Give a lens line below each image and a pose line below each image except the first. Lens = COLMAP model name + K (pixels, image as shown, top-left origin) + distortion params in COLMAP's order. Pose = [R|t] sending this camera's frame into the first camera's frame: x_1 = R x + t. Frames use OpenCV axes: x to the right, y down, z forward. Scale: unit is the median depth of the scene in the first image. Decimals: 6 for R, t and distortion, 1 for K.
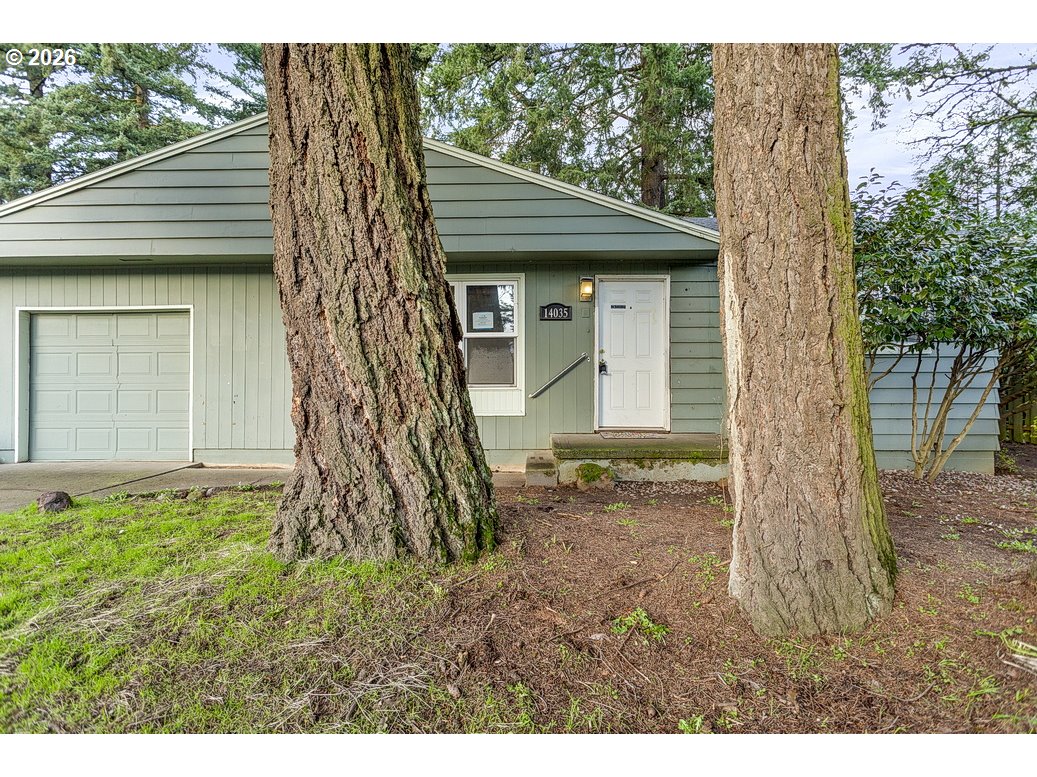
lens RADIAL K [[493.3, 0, 521.5], [0, 493.3, 386.7], [0, 0, 1]] dist [0.003927, 0.000991]
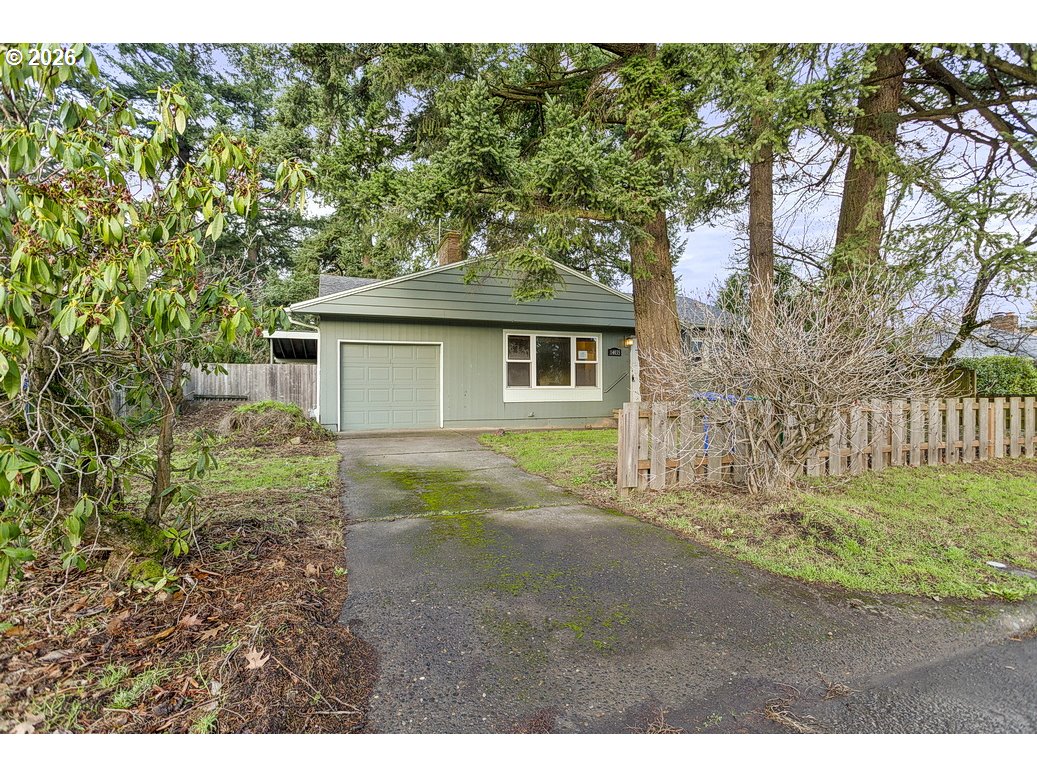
lens RADIAL K [[493.3, 0, 521.5], [0, 493.3, 386.7], [0, 0, 1]] dist [0.003927, 0.000991]
pose [[0.926863, 0.002789, 0.375390, -1.090144], [-0.000154, 0.999975, -0.007050, 0.012521], [-0.375401, 0.006477, 0.926840, -0.807561]]
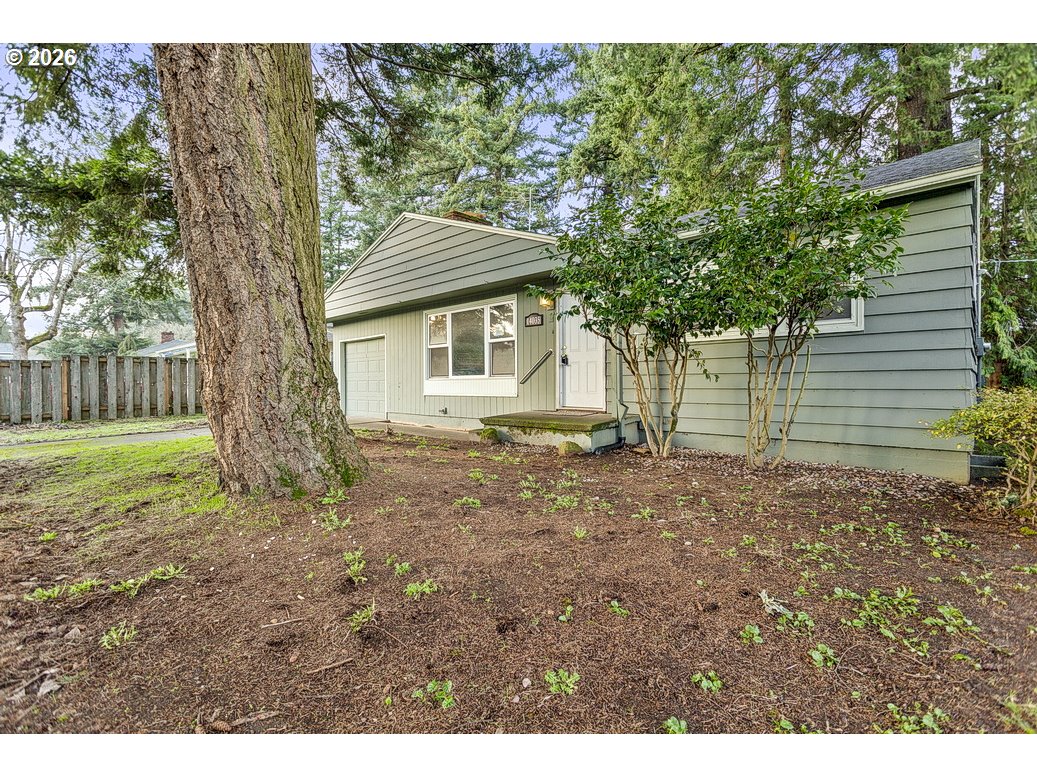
lens RADIAL K [[493.3, 0, 521.5], [0, 493.3, 386.7], [0, 0, 1]] dist [0.003927, 0.000991]
pose [[0.742966, 0.003229, -0.669321, 0.931185], [0.005847, 0.999919, 0.011315, 0.014151], [0.669304, -0.012320, 0.742887, -0.019392]]
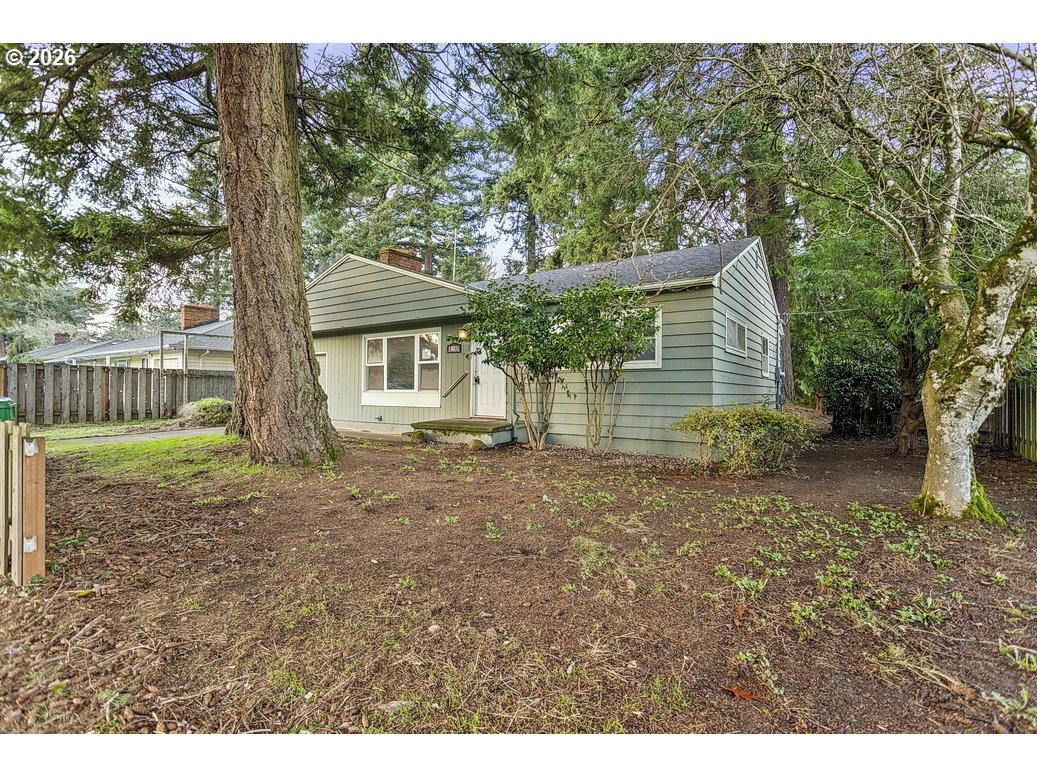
lens RADIAL K [[493.3, 0, 521.5], [0, 493.3, 386.7], [0, 0, 1]] dist [0.003927, 0.000991]
pose [[0.833955, 0.002144, -0.551829, 1.212261], [-0.009197, 0.999908, -0.010014, -0.001054], [0.551757, 0.013426, 0.833897, -0.312052]]
